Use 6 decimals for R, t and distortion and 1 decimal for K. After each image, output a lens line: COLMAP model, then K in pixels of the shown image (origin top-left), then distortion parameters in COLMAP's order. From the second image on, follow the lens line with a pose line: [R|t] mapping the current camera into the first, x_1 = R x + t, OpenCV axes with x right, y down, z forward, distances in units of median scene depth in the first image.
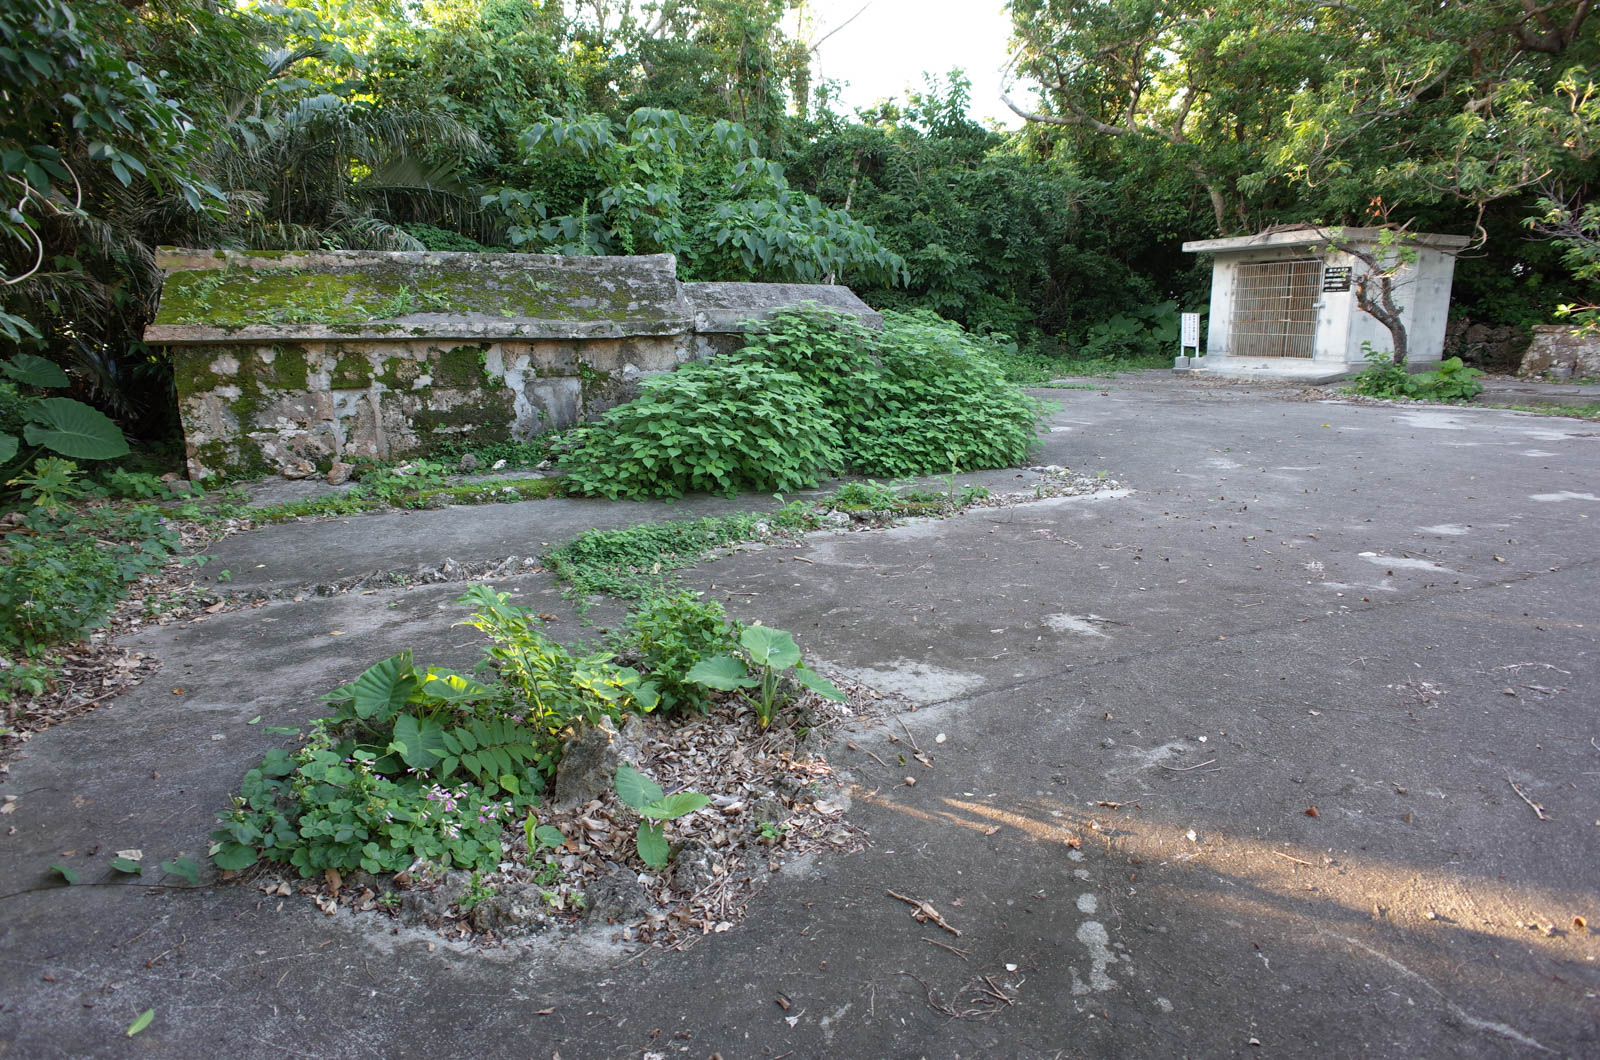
lens RADIAL K [[931.2, 0, 783.8], [0, 931.2, 526.6], [0, 0, 1]] dist [-0.085927, 0.049242]
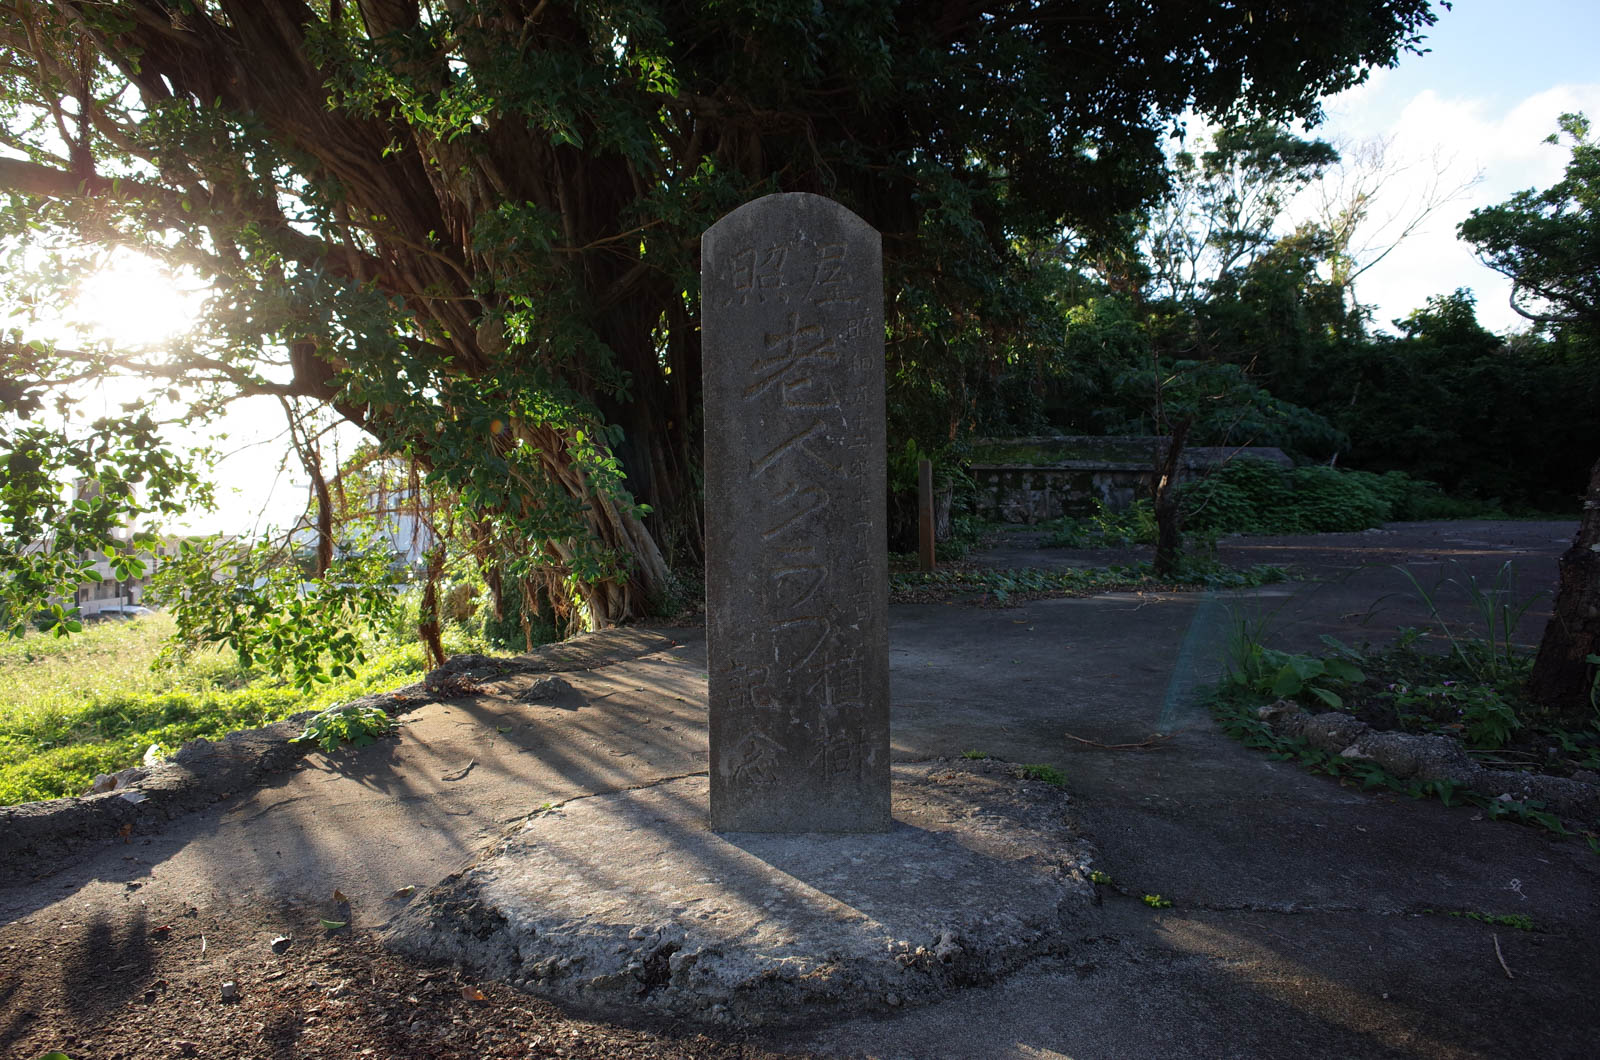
lens RADIAL K [[931.2, 0, 783.8], [0, 931.2, 526.6], [0, 0, 1]] dist [-0.085927, 0.049242]
pose [[0.818593, 0.009430, -0.574297, 0.380156], [-0.130211, 0.976880, -0.169561, 0.432662], [0.559420, 0.213581, 0.800894, -1.288946]]
